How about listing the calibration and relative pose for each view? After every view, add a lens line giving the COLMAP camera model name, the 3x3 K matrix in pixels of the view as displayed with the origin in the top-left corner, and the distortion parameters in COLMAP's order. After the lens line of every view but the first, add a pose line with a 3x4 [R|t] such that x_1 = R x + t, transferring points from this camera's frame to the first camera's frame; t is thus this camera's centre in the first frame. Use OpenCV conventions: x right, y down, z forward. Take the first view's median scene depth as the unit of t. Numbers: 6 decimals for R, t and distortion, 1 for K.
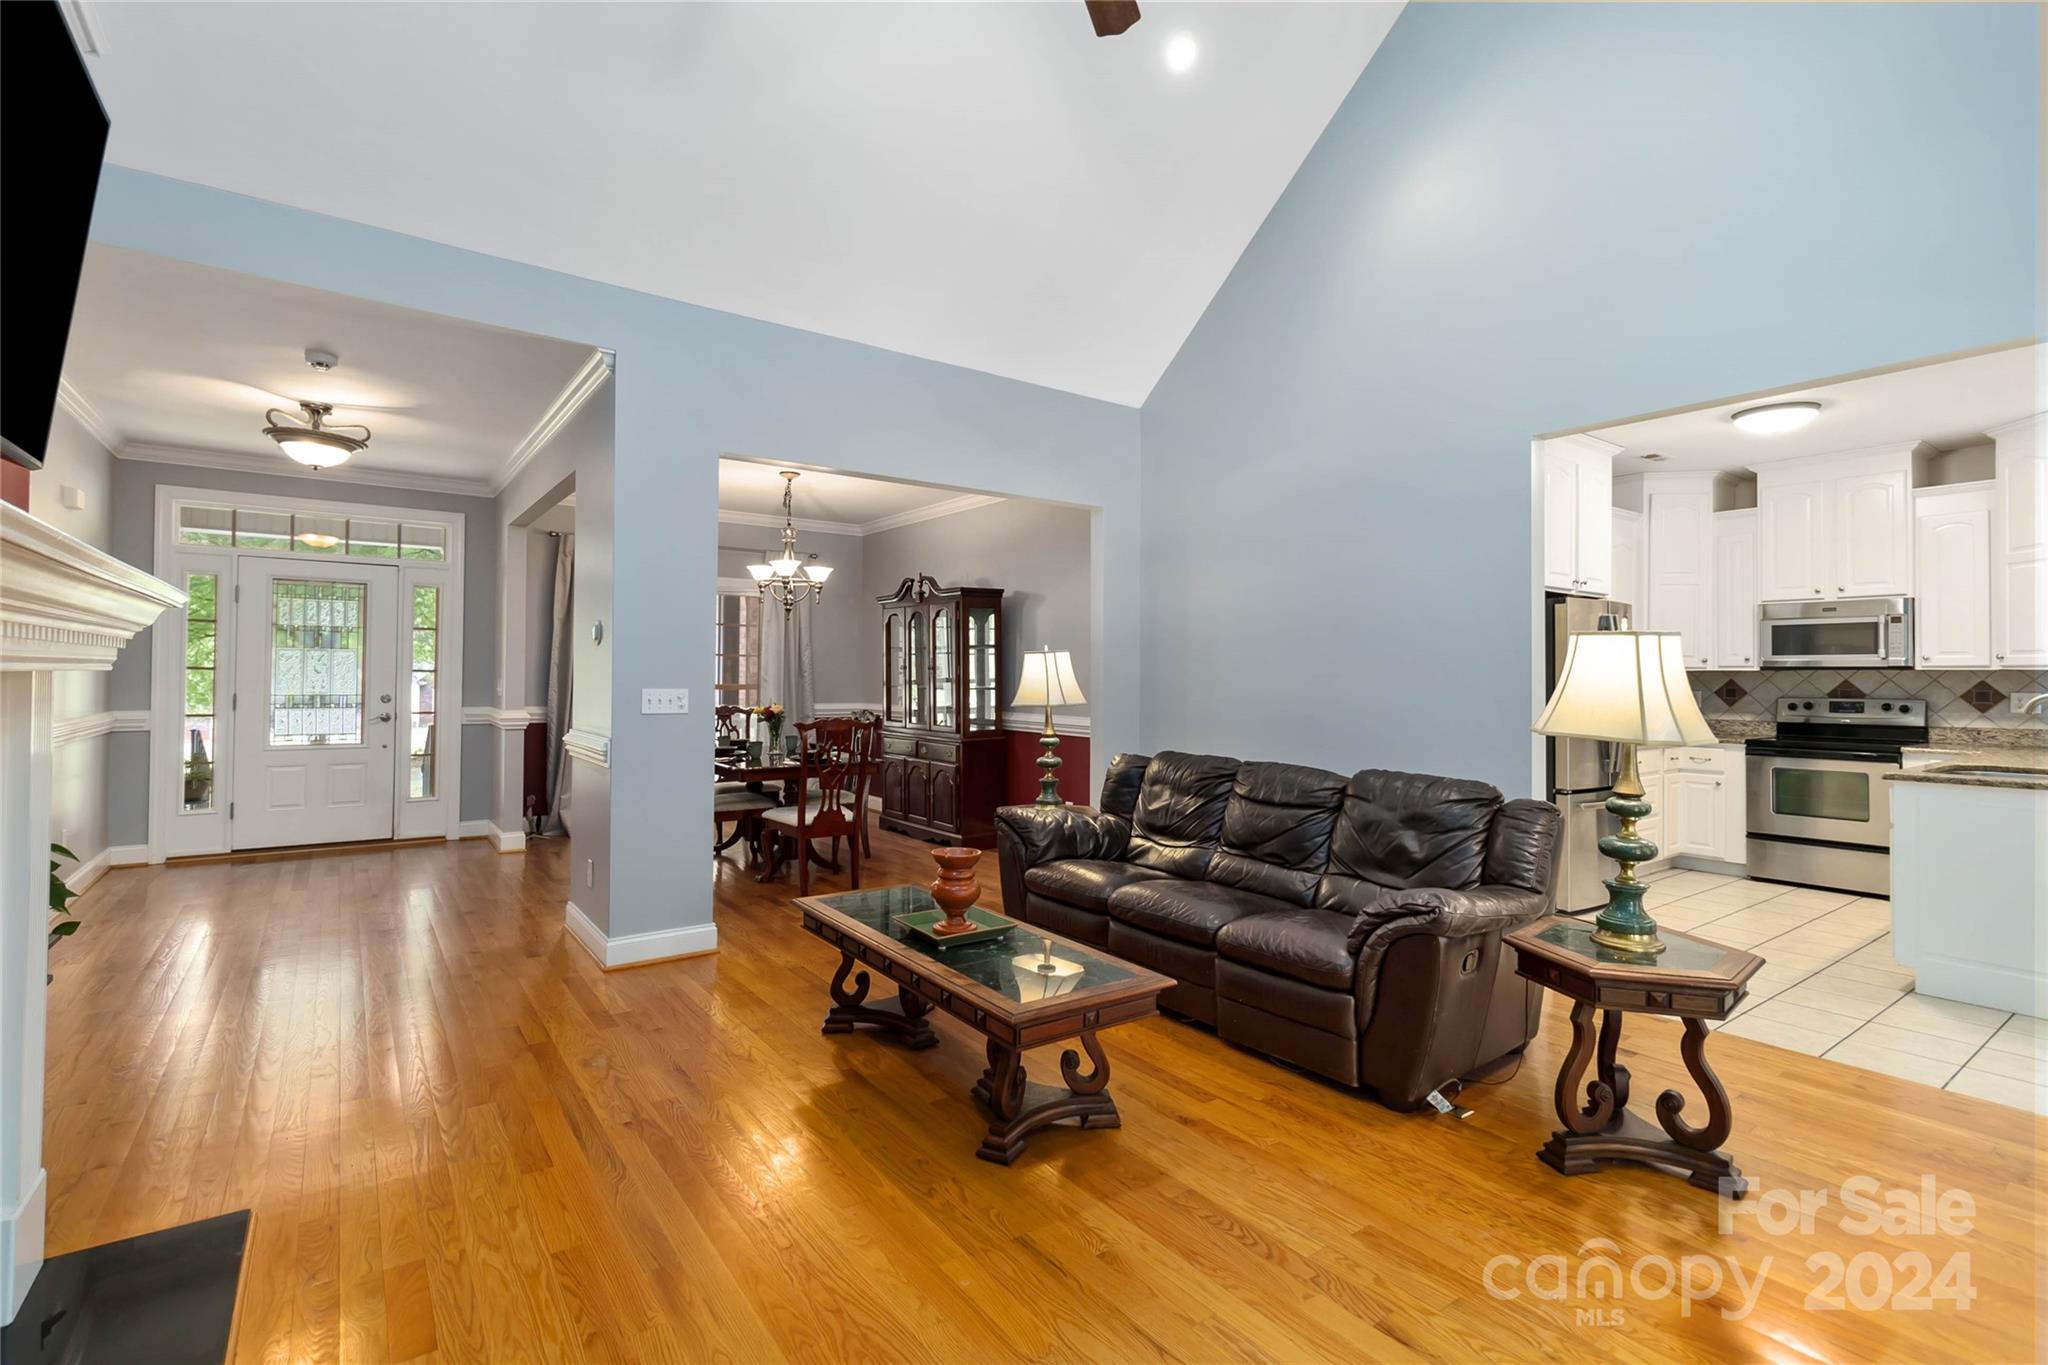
lens RADIAL K [[938.4, 0, 1022.6], [0, 938.4, 662.8], [0, 0, 1]] dist [-0.000418, 0.000091]
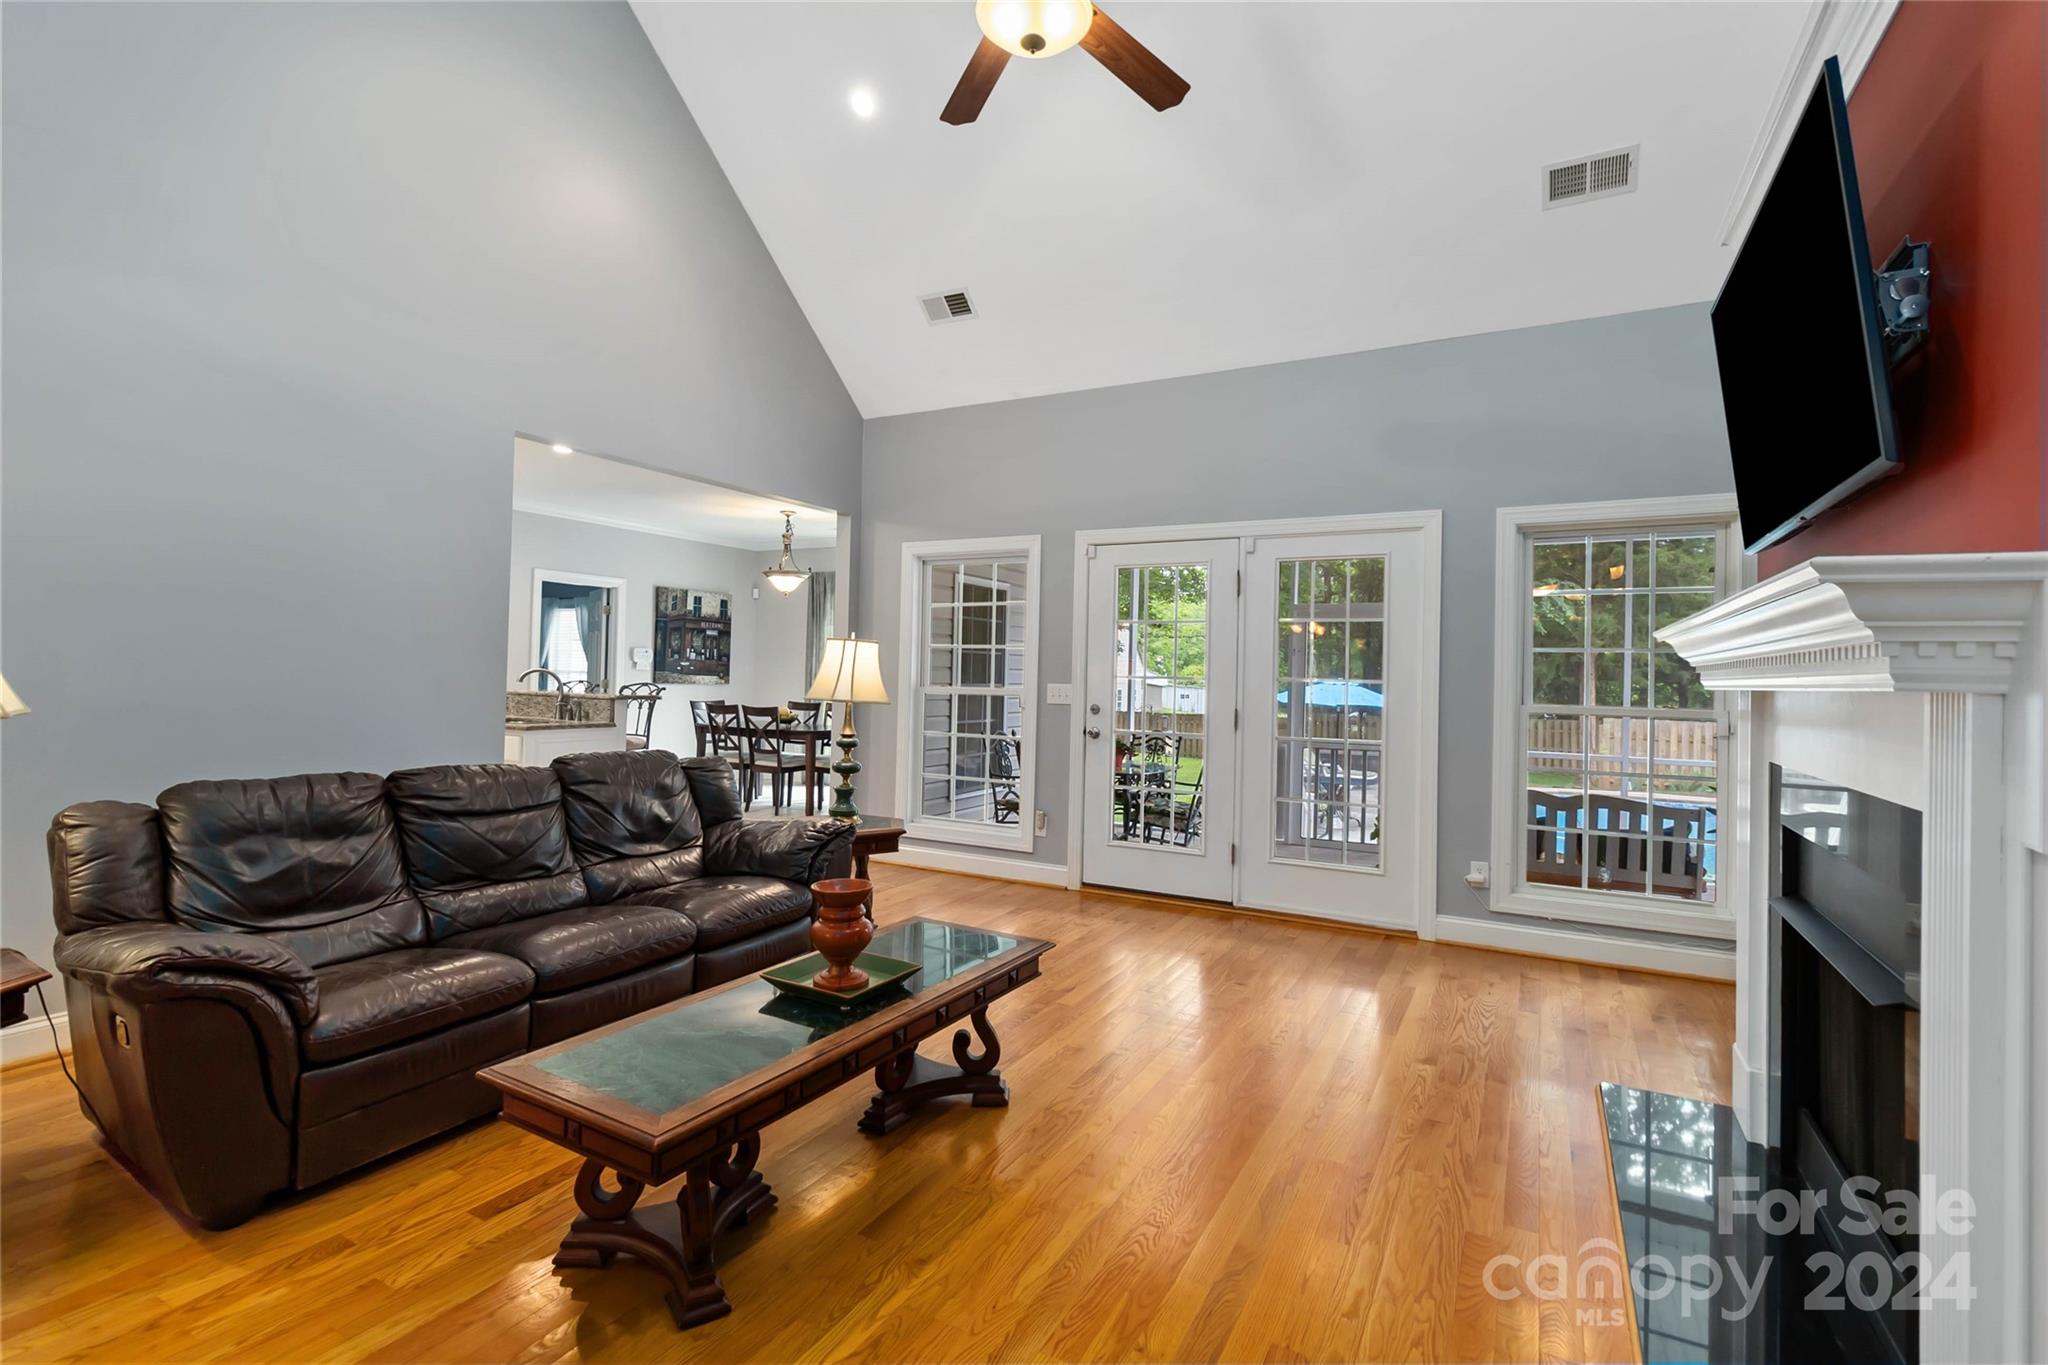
lens RADIAL K [[938.4, 0, 1022.6], [0, 938.4, 662.8], [0, 0, 1]] dist [-0.000418, 0.000091]
pose [[-0.433647, -0.003504, 0.901076, -0.451100], [-0.041605, 0.999004, -0.016138, 0.009658], [-0.900122, -0.044487, -0.433361, 0.636285]]
